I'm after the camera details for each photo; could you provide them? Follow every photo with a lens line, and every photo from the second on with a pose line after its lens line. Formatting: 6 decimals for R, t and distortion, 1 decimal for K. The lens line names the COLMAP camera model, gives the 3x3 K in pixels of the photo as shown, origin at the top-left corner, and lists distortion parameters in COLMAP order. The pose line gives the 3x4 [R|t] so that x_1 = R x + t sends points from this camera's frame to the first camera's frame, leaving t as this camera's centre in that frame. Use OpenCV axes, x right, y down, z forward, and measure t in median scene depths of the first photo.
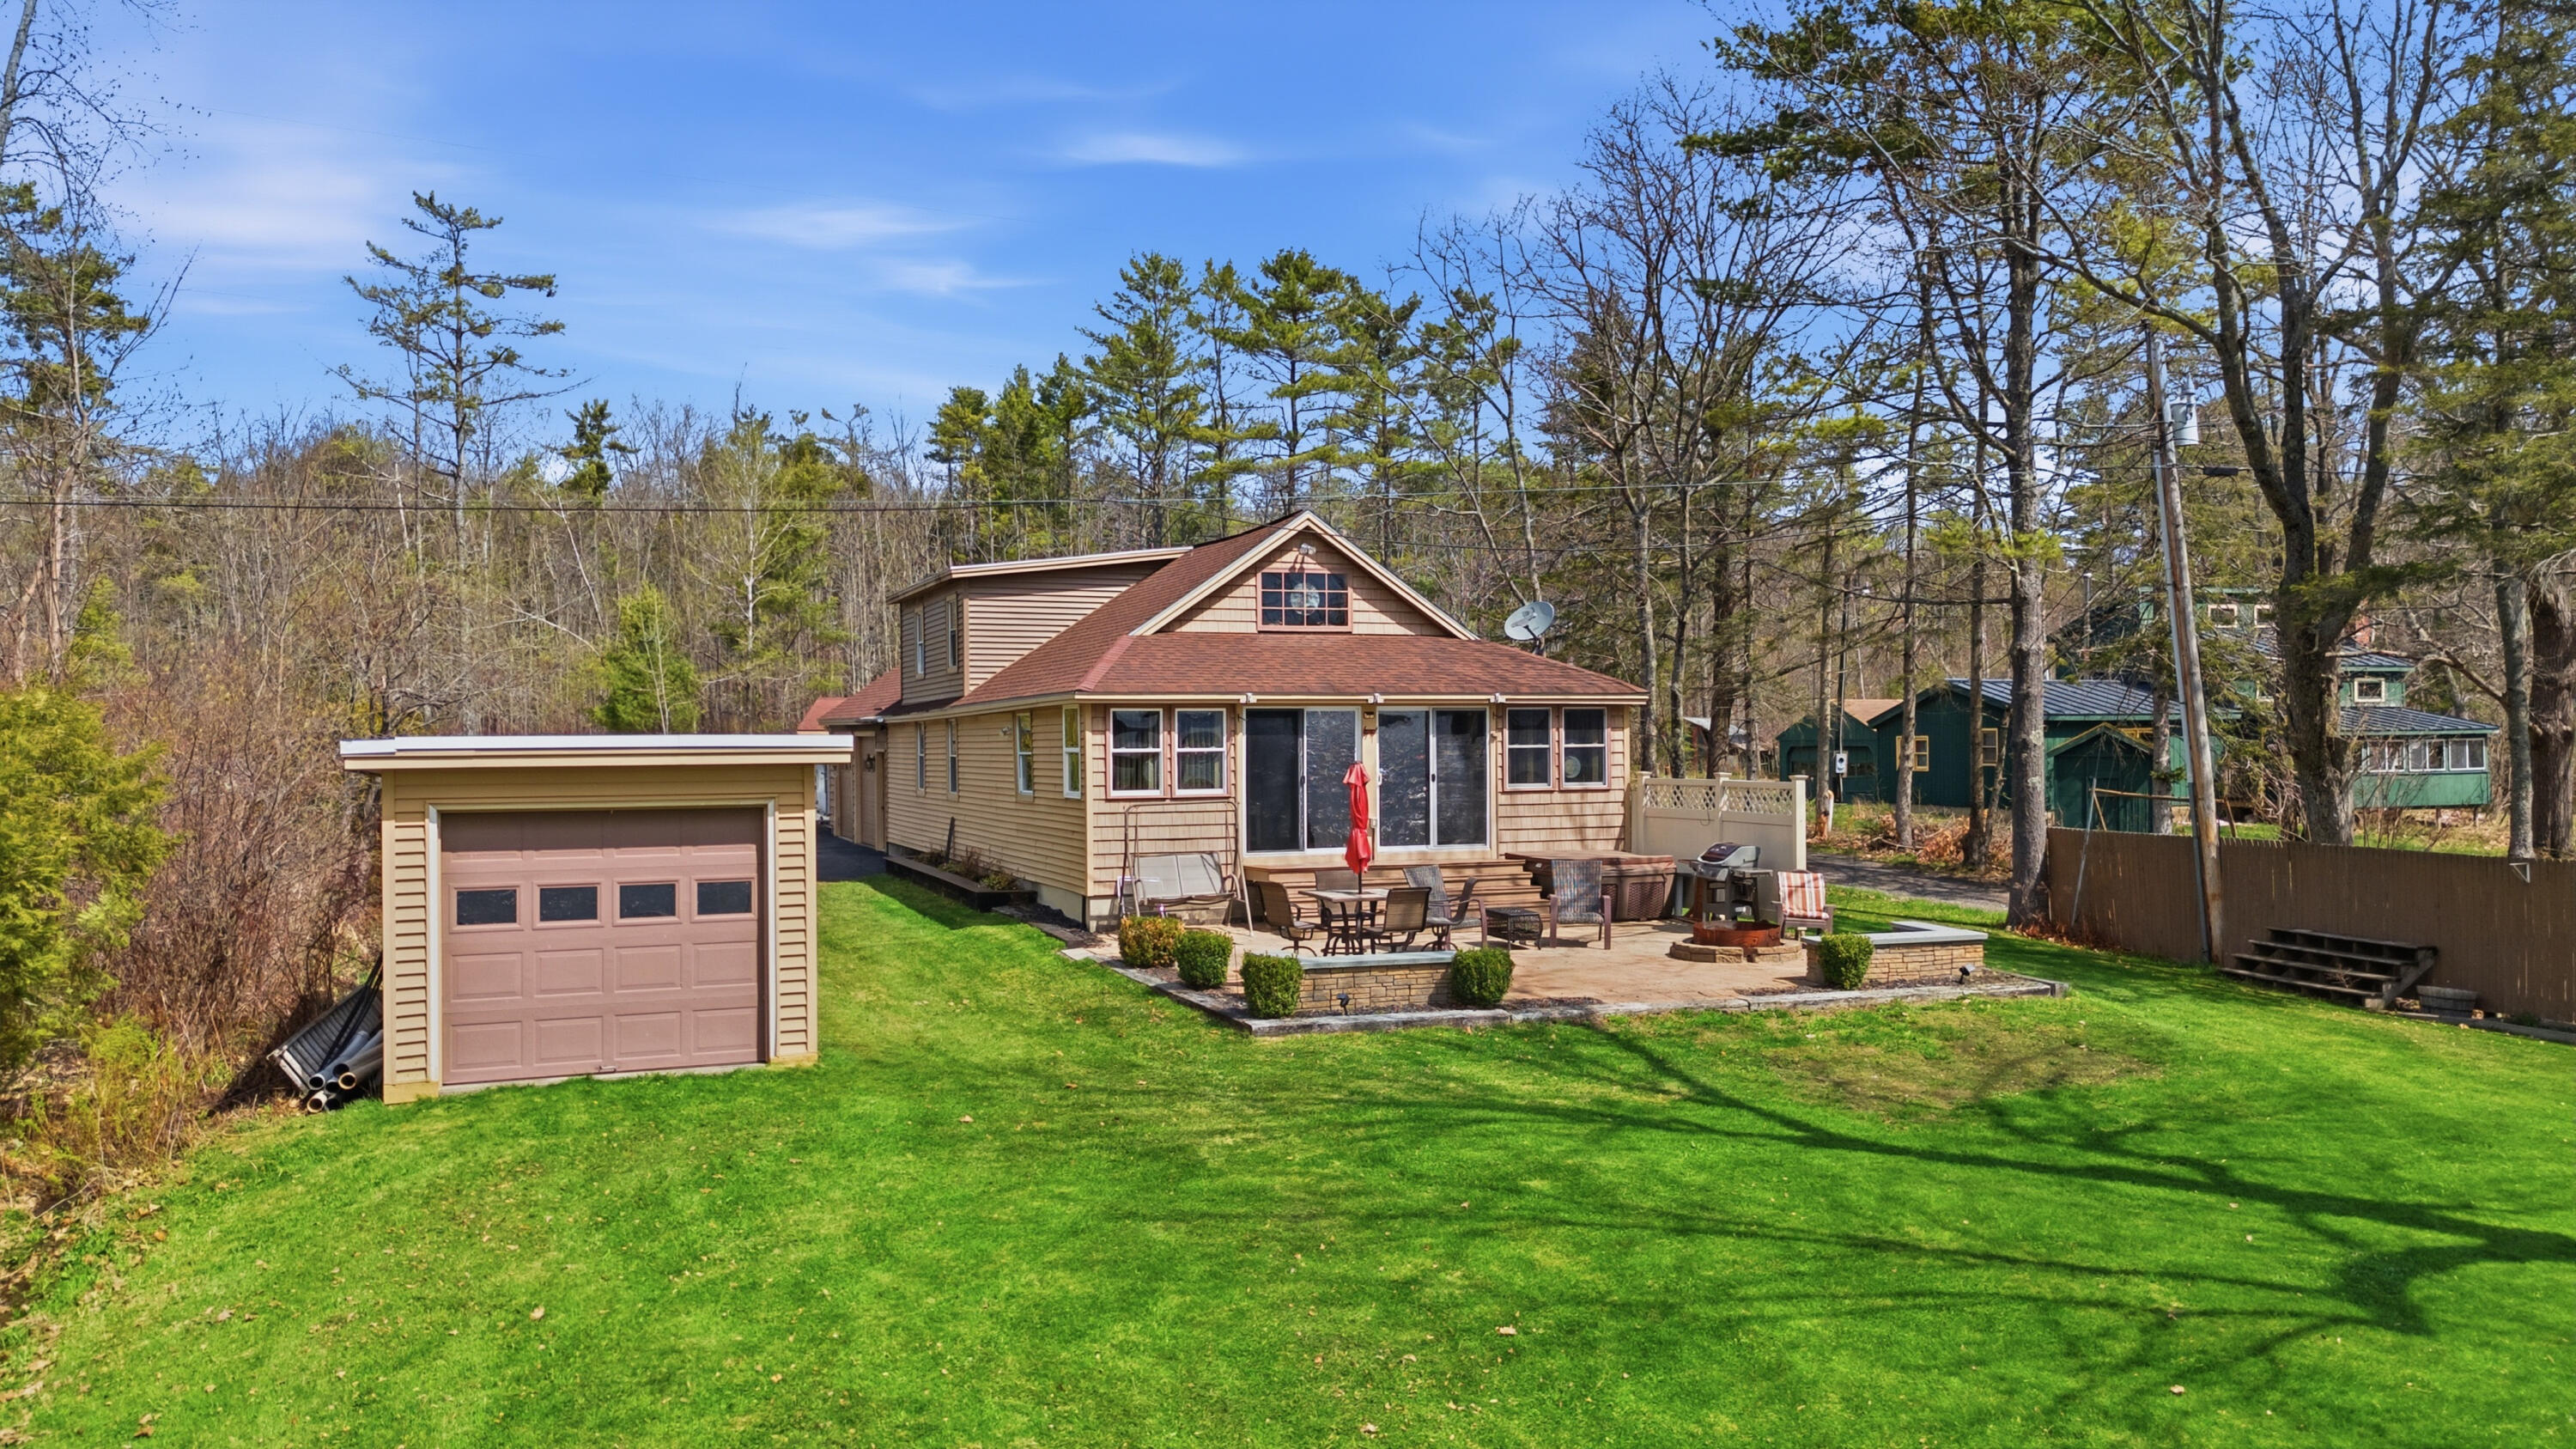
lens RADIAL K [[1896.3, 0, 1283.9], [0, 1896.3, 729.4], [0, 0, 1]] dist [0.072162, -0.064318]
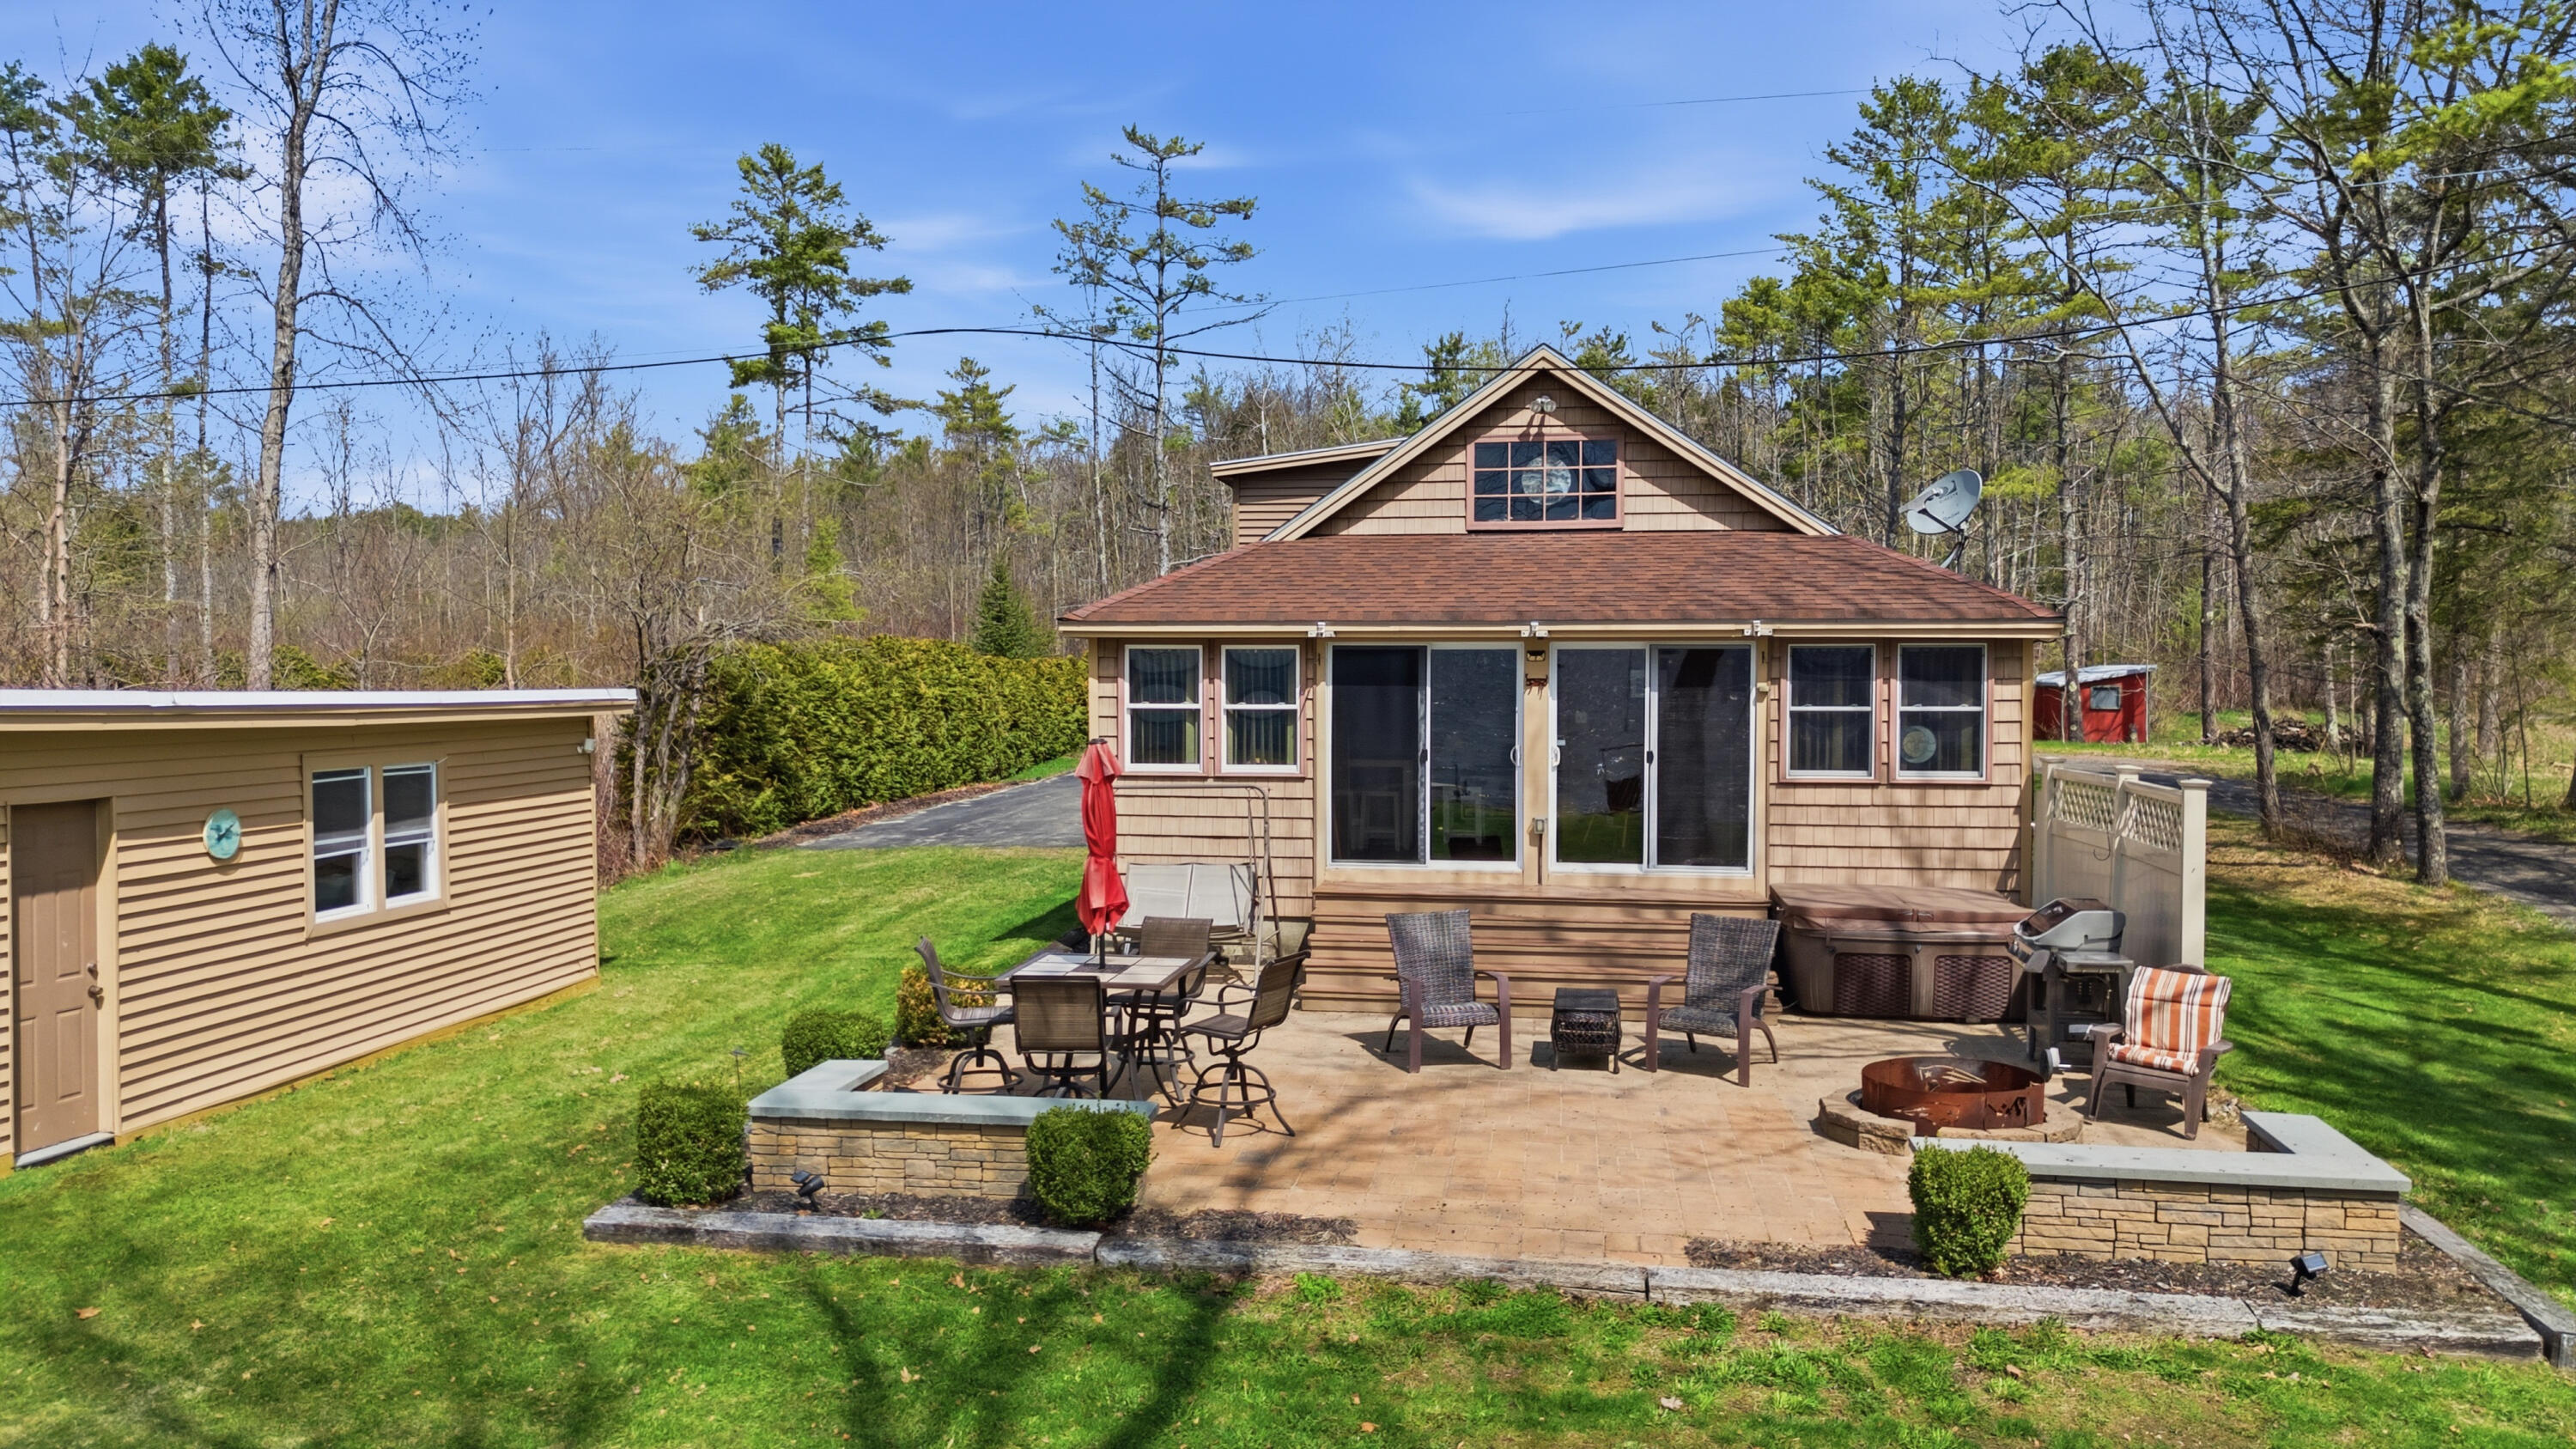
lens RADIAL K [[1896.3, 0, 1283.7], [0, 1896.3, 726.5], [0, 0, 1]] dist [0.072162, -0.064318]
pose [[0.870598, 0.022757, -0.491469, 0.270146], [-0.006287, 0.999363, 0.035138, -0.005364], [0.491955, -0.027501, 0.870186, 0.383103]]
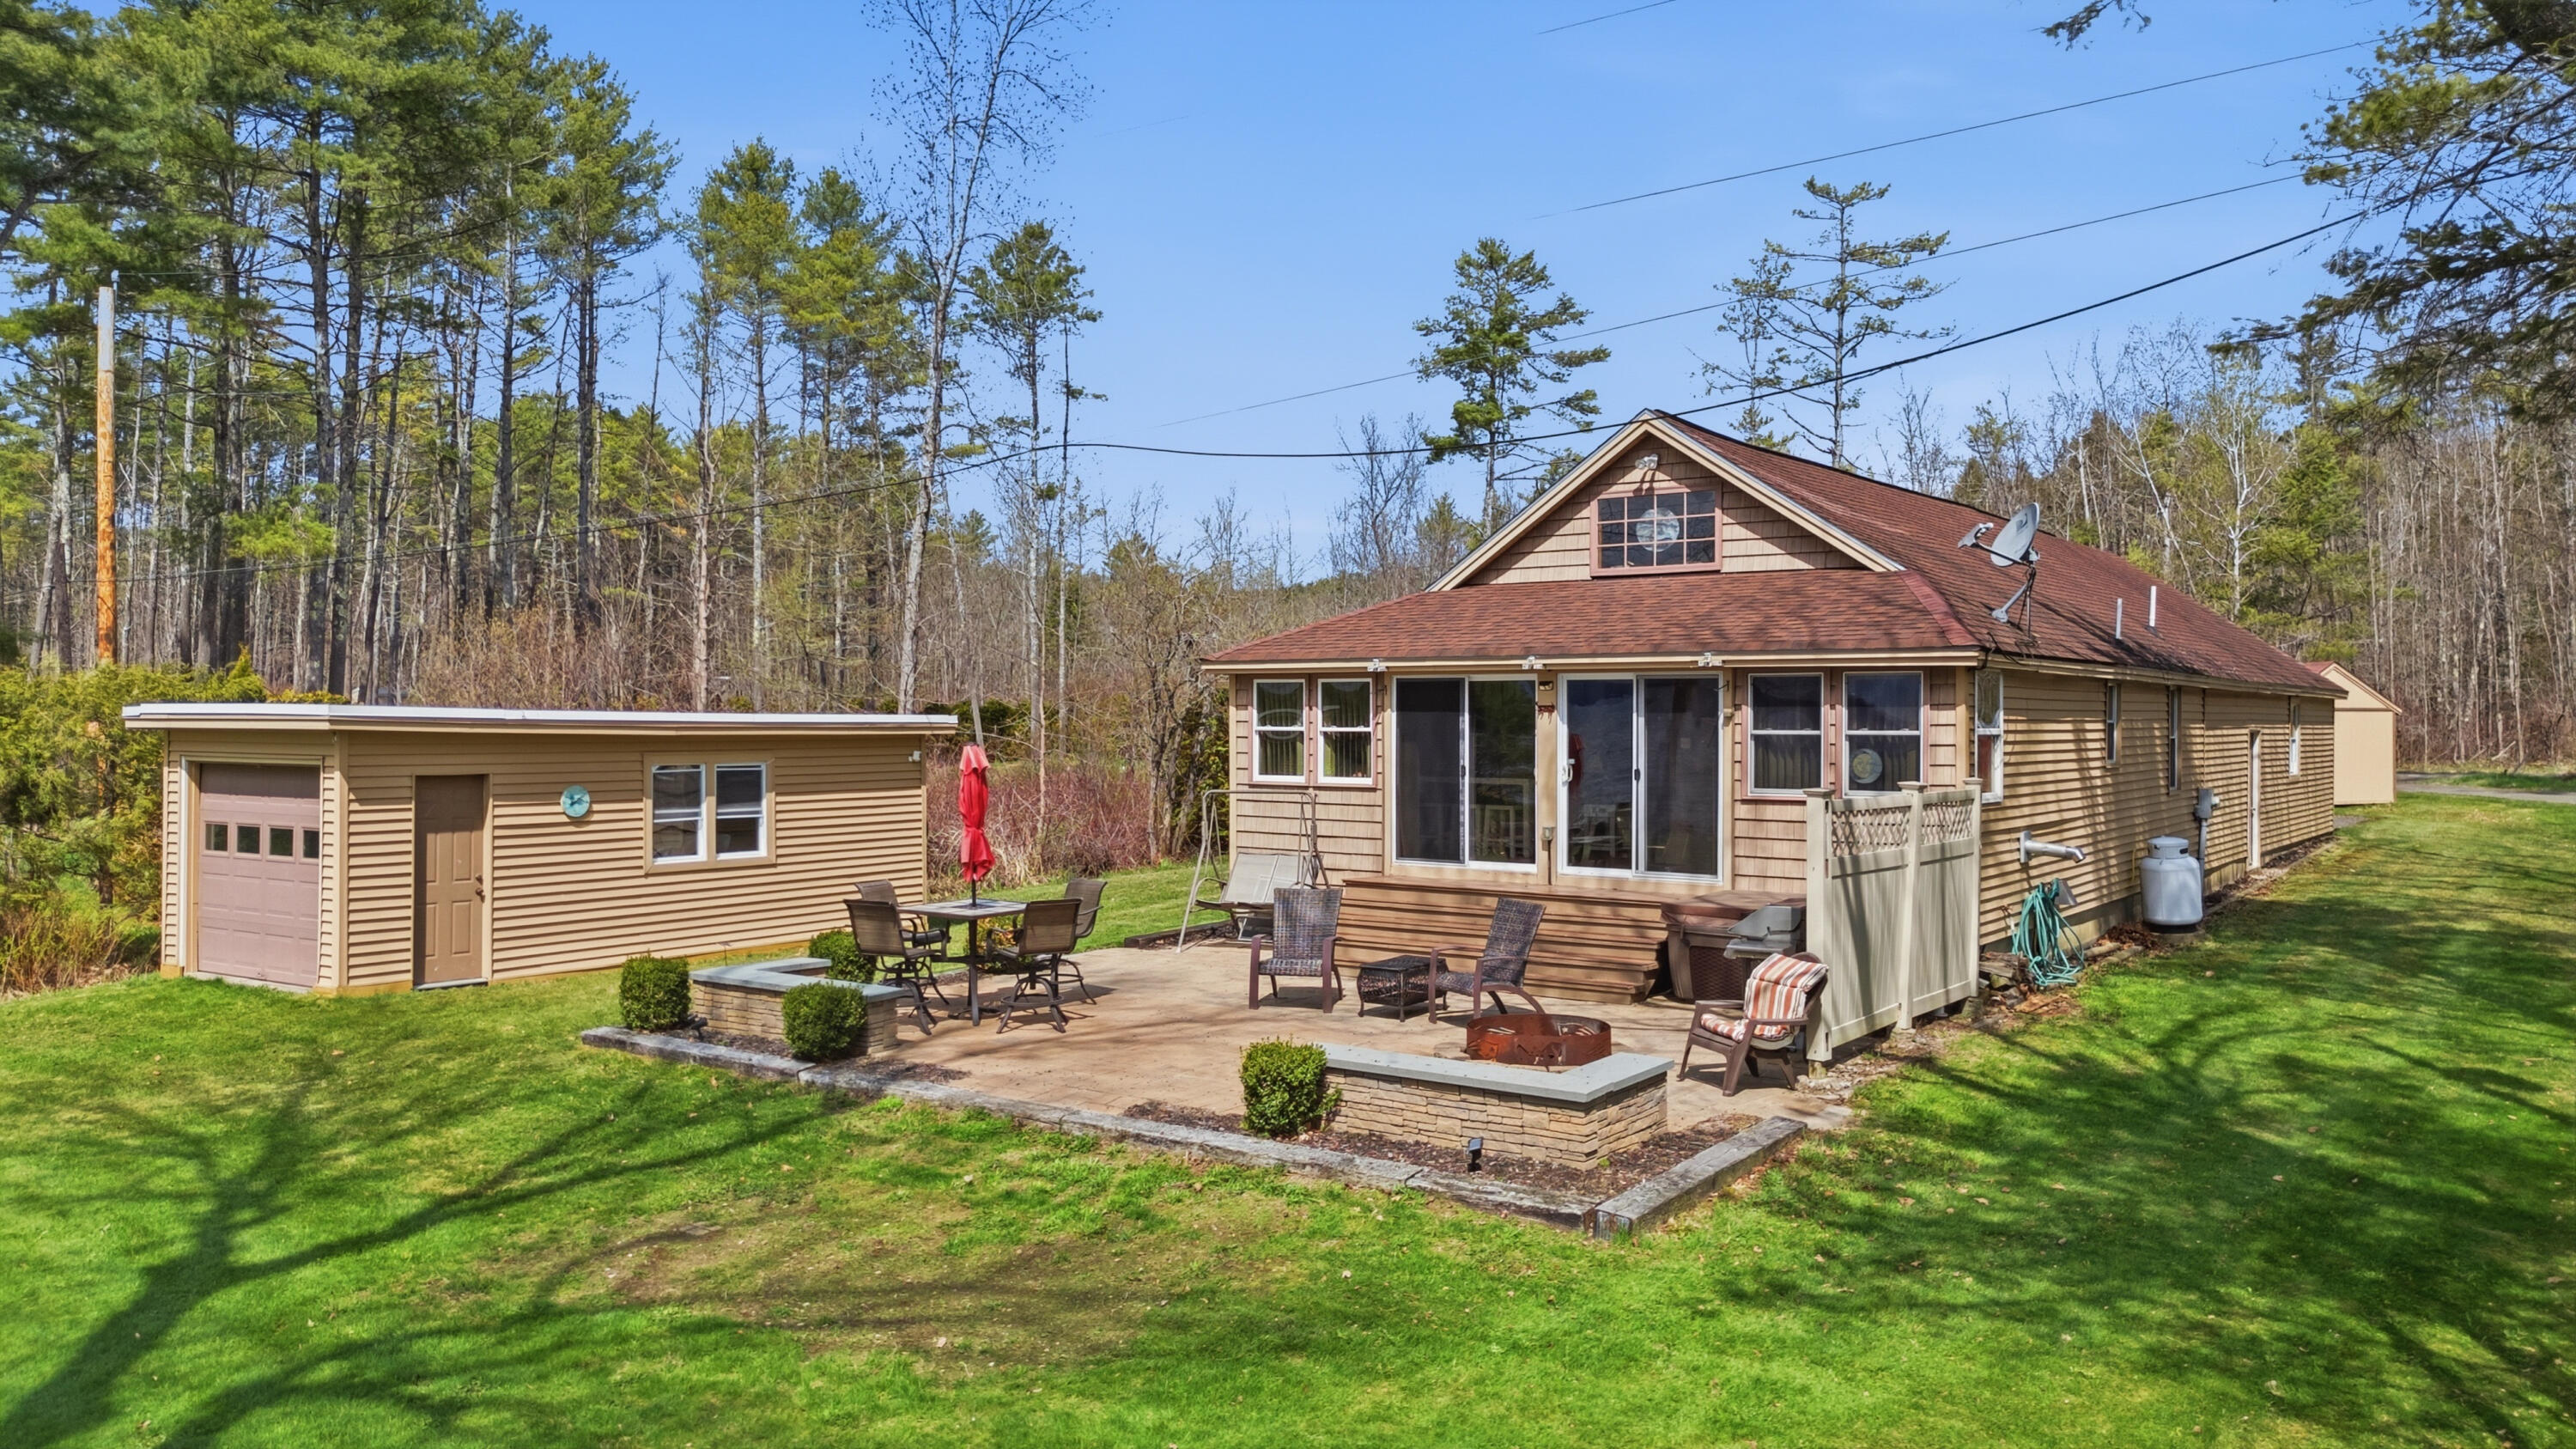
lens RADIAL K [[1896.3, 0, 1279.1], [0, 1896.3, 726.8], [0, 0, 1]] dist [0.072162, -0.064318]
pose [[0.546228, 0.012053, -0.837550, 0.573231], [-0.004335, 0.999924, 0.011563, 0.000288], [0.837626, -0.002685, 0.546238, 0.485771]]
